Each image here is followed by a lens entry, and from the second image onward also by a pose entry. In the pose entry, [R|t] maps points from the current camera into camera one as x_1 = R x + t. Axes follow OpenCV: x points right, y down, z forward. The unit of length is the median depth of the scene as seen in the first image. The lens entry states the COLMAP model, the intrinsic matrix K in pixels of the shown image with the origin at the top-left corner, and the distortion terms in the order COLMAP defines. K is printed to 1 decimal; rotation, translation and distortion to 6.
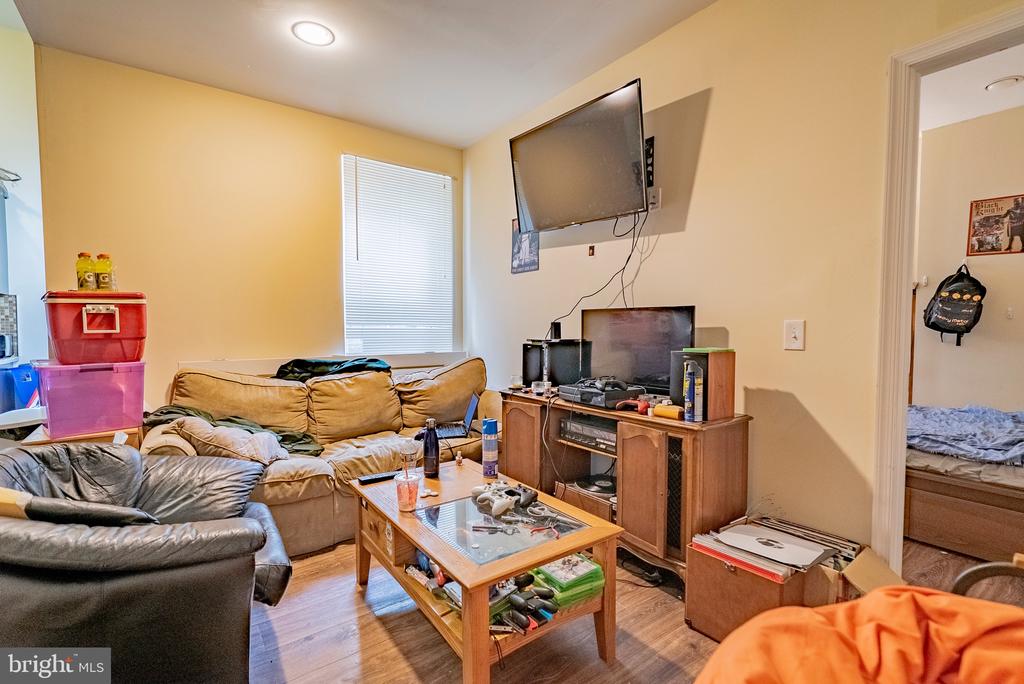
lens RADIAL K [[468.6, 0, 518.9], [0, 468.6, 346.8], [0, 0, 1]] dist [-0.002894, -0.001338]
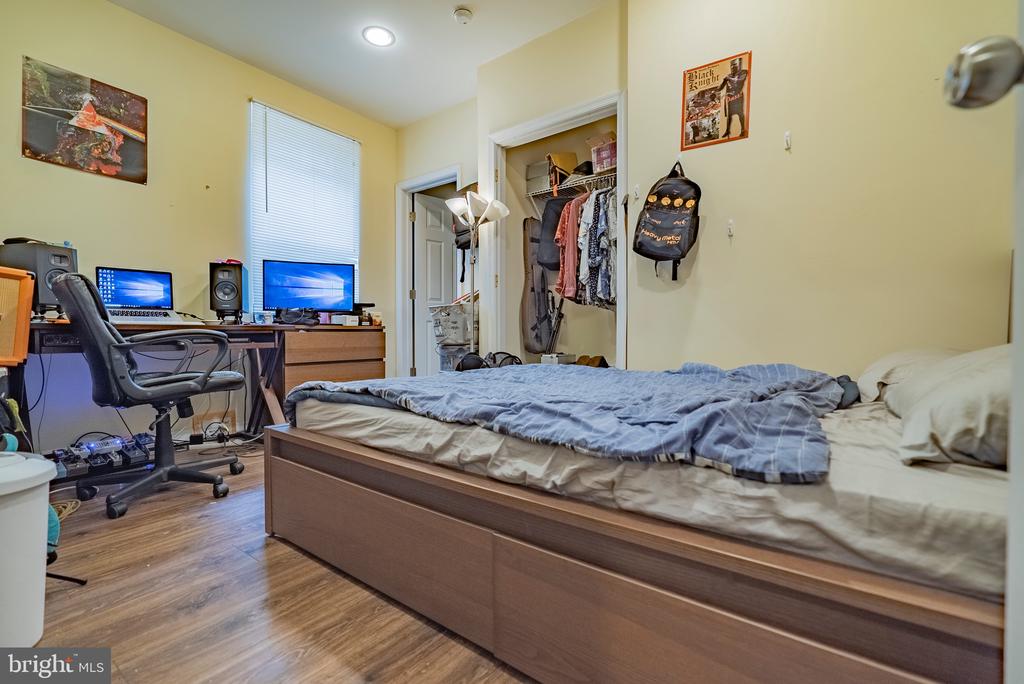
lens RADIAL K [[468.6, 0, 503.3], [0, 468.6, 340.2], [0, 0, 1]] dist [-0.002894, -0.001338]
pose [[0.957648, -0.010380, 0.287754, 0.520475], [0.017014, 0.999644, -0.020562, 0.102772], [-0.287438, 0.024587, 0.957484, 0.429896]]
